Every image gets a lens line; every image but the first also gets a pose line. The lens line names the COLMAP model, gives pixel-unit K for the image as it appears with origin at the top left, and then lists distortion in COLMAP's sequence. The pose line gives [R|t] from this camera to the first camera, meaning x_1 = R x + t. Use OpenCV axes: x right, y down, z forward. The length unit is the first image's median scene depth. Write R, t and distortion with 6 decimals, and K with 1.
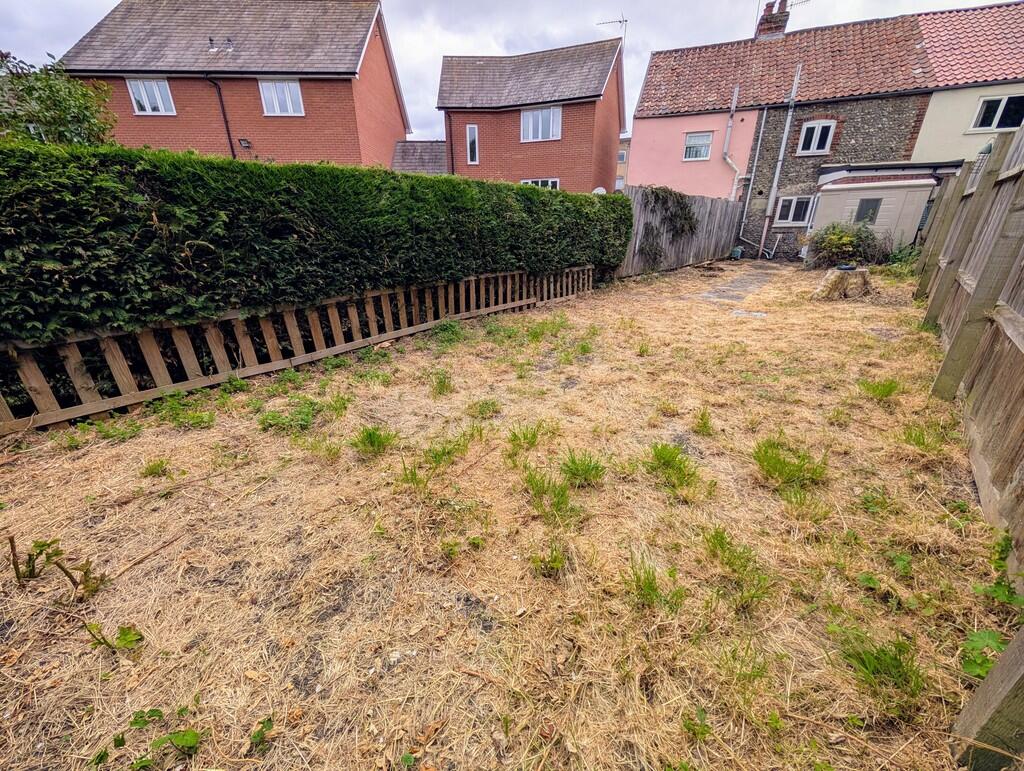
lens RADIAL K [[387.8, 0, 514.1], [0, 387.8, 381.6], [0, 0, 1]] dist [-0.000475, 0.000516]
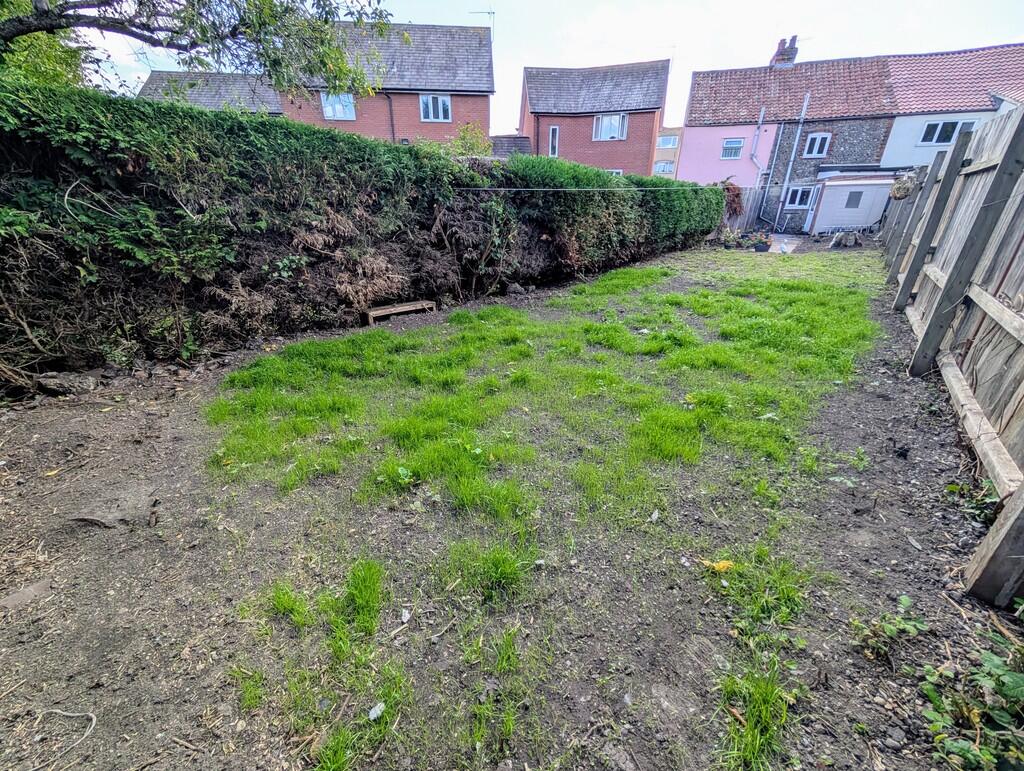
lens RADIAL K [[387.8, 0, 514.1], [0, 387.8, 381.6], [0, 0, 1]] dist [-0.000475, 0.000516]
pose [[0.998694, -0.013328, 0.049324, -0.402796], [0.011288, 0.999079, 0.041408, 0.160941], [-0.049831, -0.040798, 0.997924, -0.388977]]
